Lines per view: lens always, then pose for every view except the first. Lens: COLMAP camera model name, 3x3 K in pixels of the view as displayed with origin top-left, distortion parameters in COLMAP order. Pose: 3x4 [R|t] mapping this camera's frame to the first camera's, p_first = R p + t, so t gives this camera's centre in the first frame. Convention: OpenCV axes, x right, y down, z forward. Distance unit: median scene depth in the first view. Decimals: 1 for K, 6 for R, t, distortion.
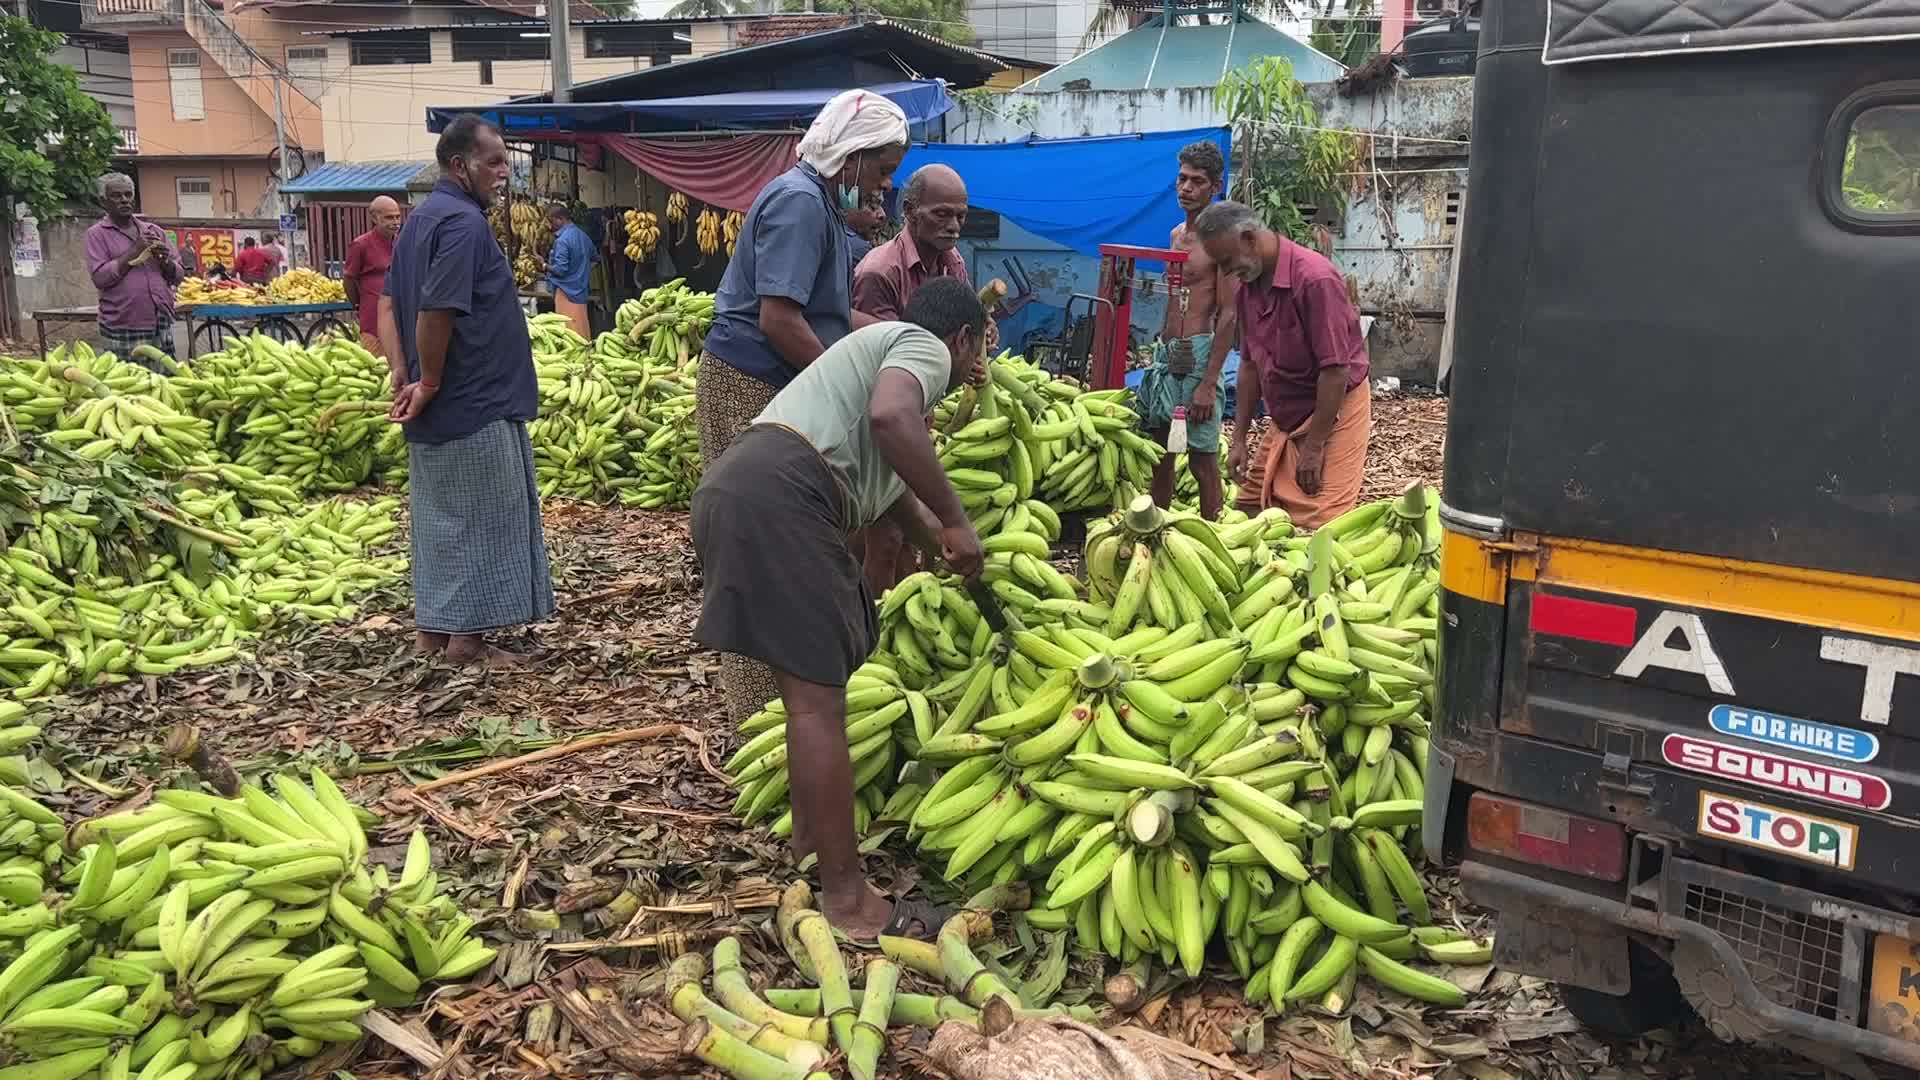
lens RADIAL K [[1620.3, 0, 960.0], [0, 1620.3, 540.0], [0, 0, 1]] dist [0.120106, -0.170450]
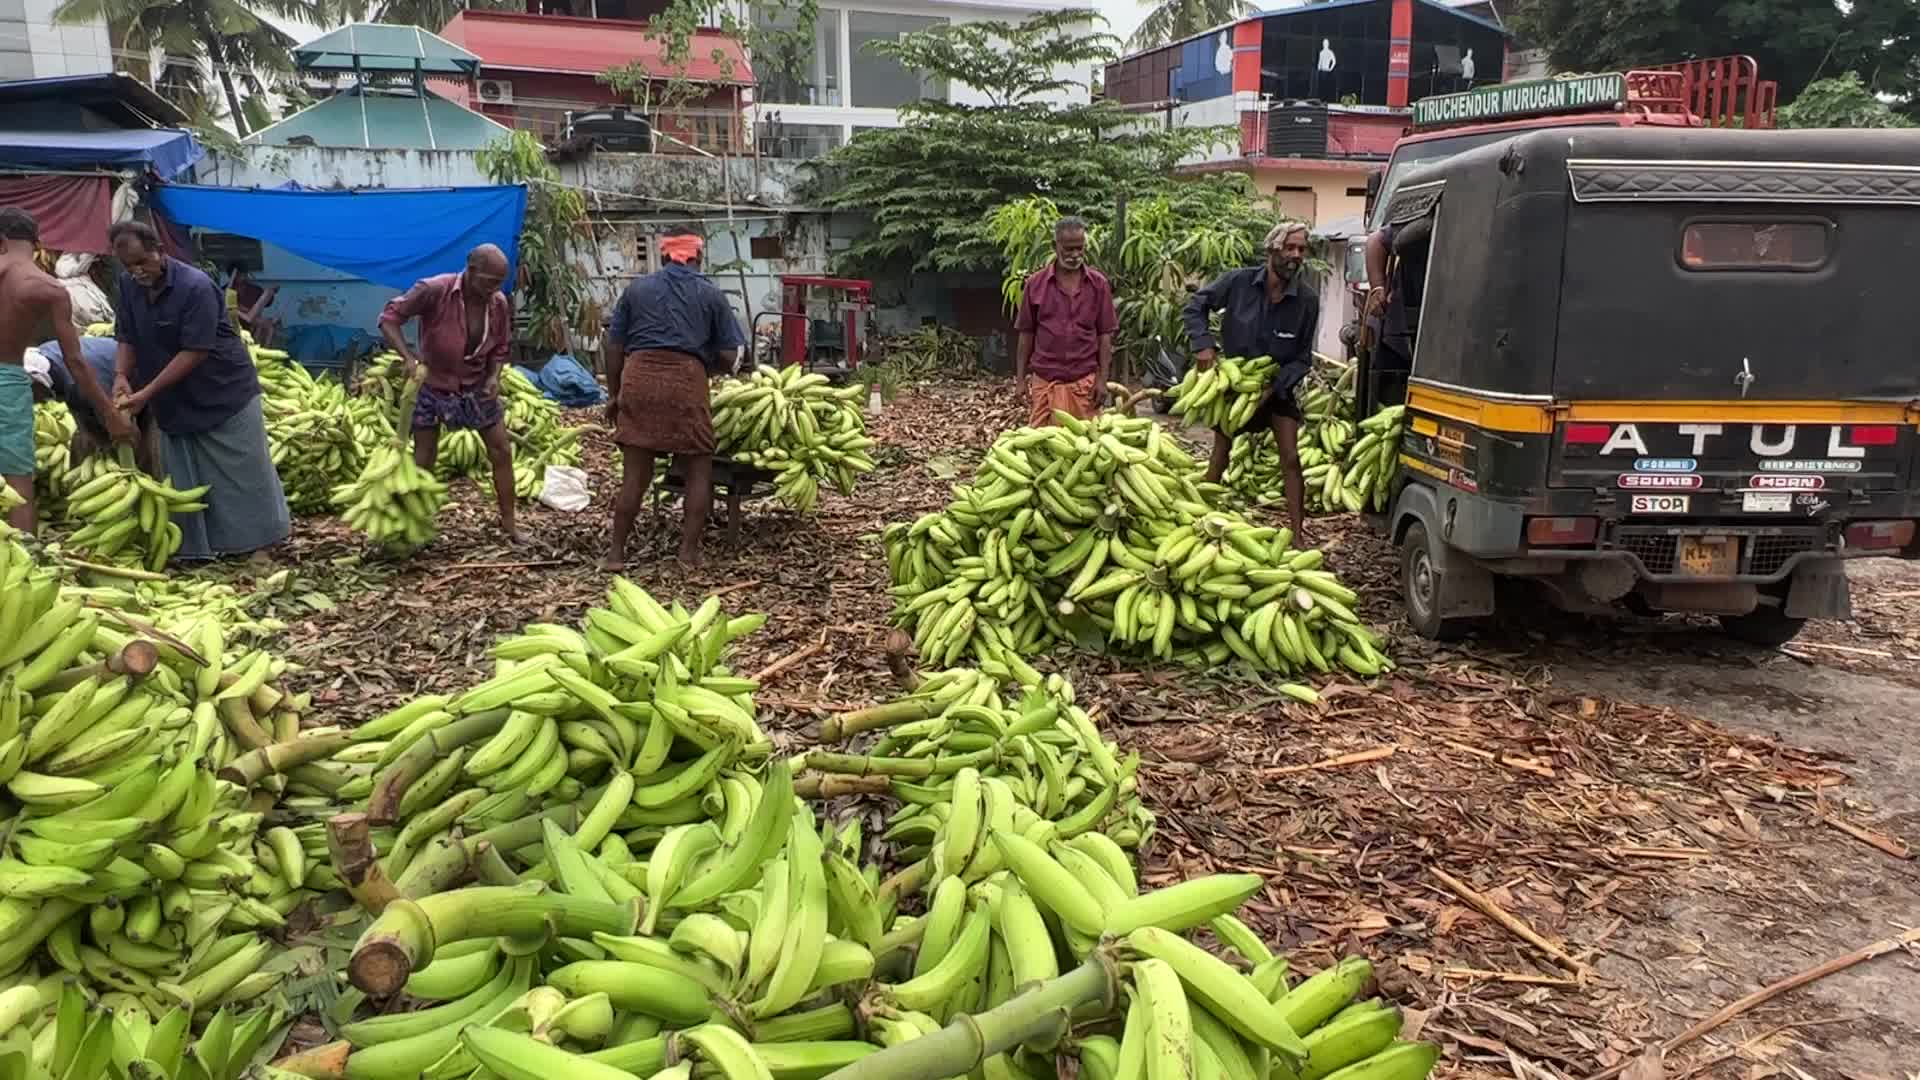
lens RADIAL K [[1245.6, 0, 962.8], [0, 1245.6, 508.6], [0, 0, 1]] dist [-0.055611, 0.153533]
pose [[0.766513, -0.134130, 0.628066, -1.523518], [0.127419, 0.990268, 0.055975, -0.063030], [-0.629462, 0.037122, 0.776144, 0.179426]]
